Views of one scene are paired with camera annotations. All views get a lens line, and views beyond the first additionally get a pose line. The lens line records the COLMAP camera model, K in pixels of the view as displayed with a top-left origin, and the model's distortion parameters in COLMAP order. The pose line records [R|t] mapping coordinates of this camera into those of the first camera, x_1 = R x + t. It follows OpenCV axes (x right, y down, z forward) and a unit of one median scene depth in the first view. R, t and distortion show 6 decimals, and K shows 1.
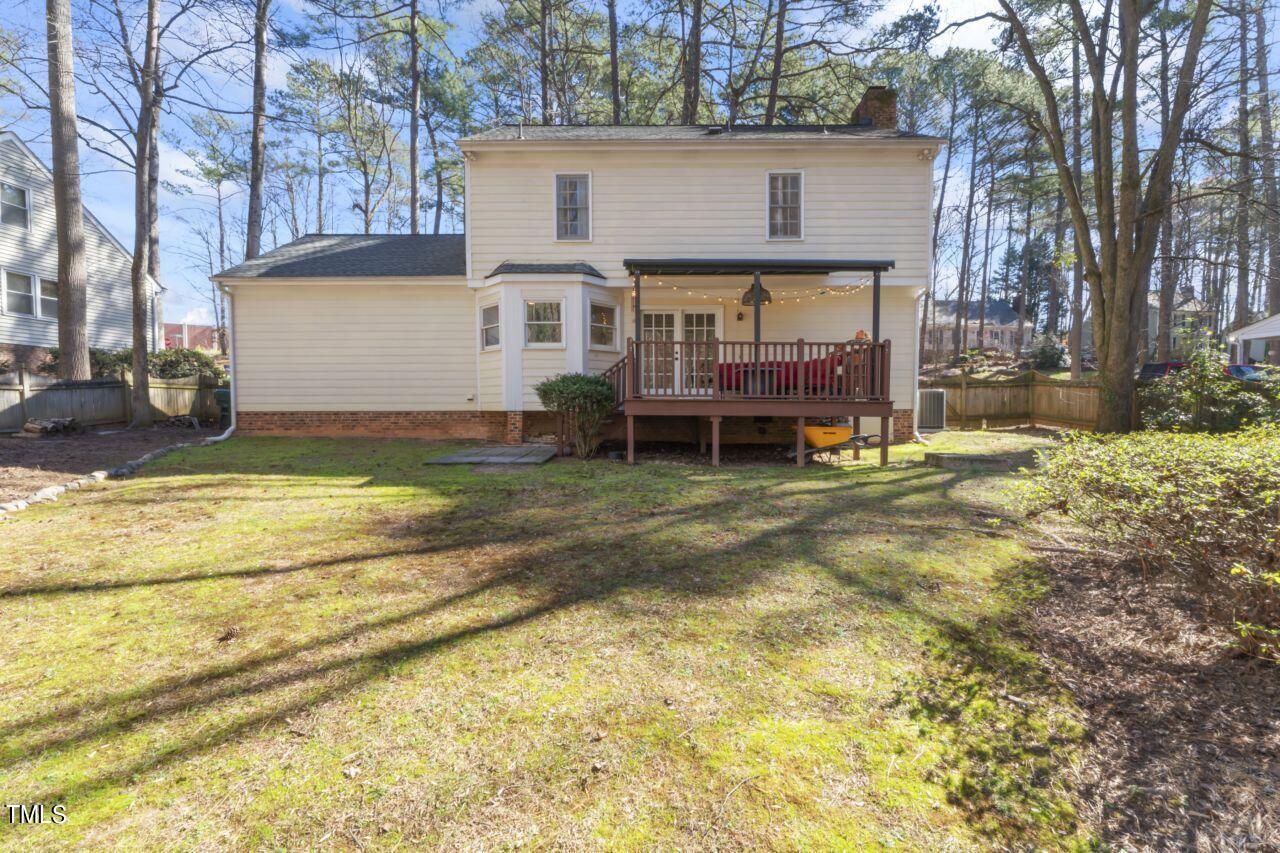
lens RADIAL K [[536.7, 0, 647.8], [0, 536.7, 445.1], [0, 0, 1]] dist [-0.001207, -0.000236]
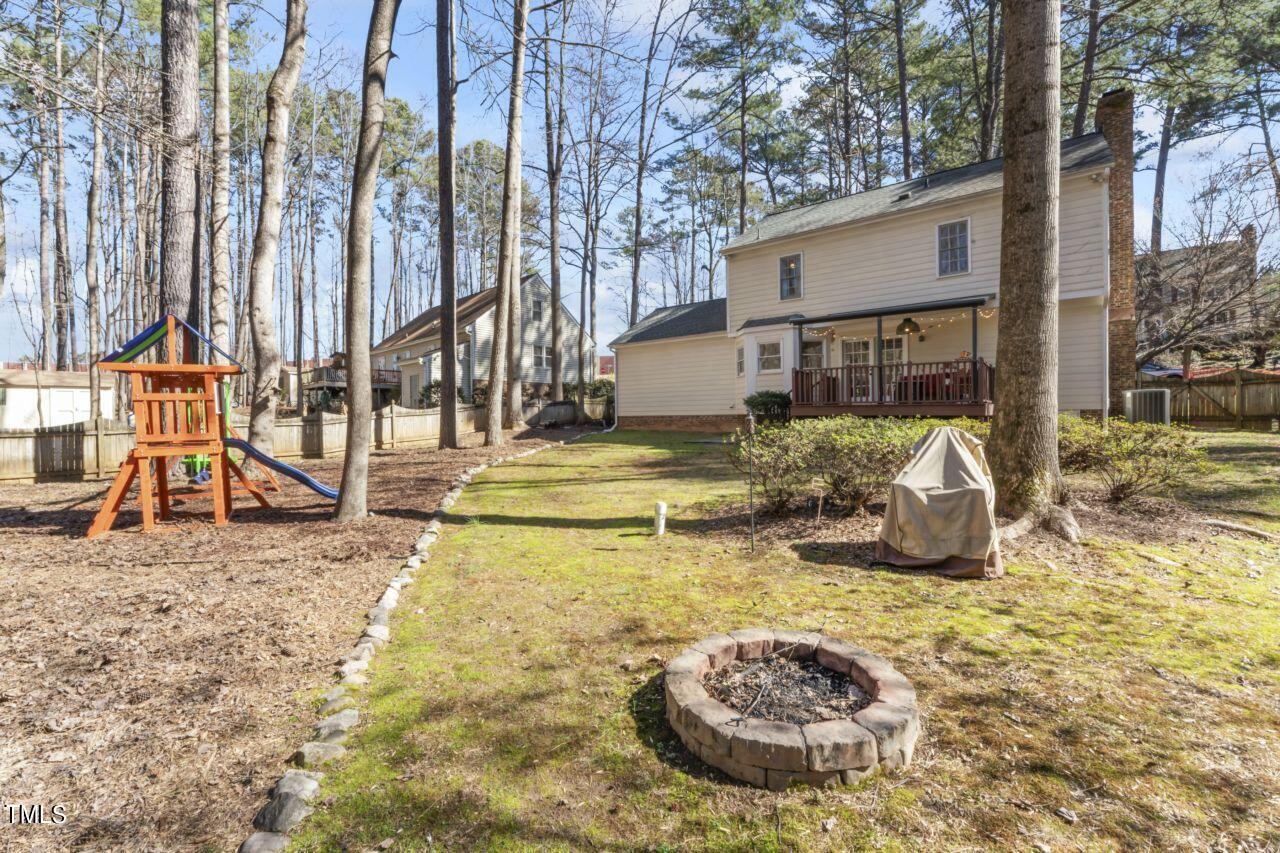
lens RADIAL K [[536.7, 0, 647.8], [0, 536.7, 445.1], [0, 0, 1]] dist [-0.001207, -0.000236]
pose [[0.796248, 0.025788, -0.604421, 0.382334], [-0.031987, 0.999488, 0.000504, 0.029332], [0.604124, 0.018932, 0.796665, -0.352410]]
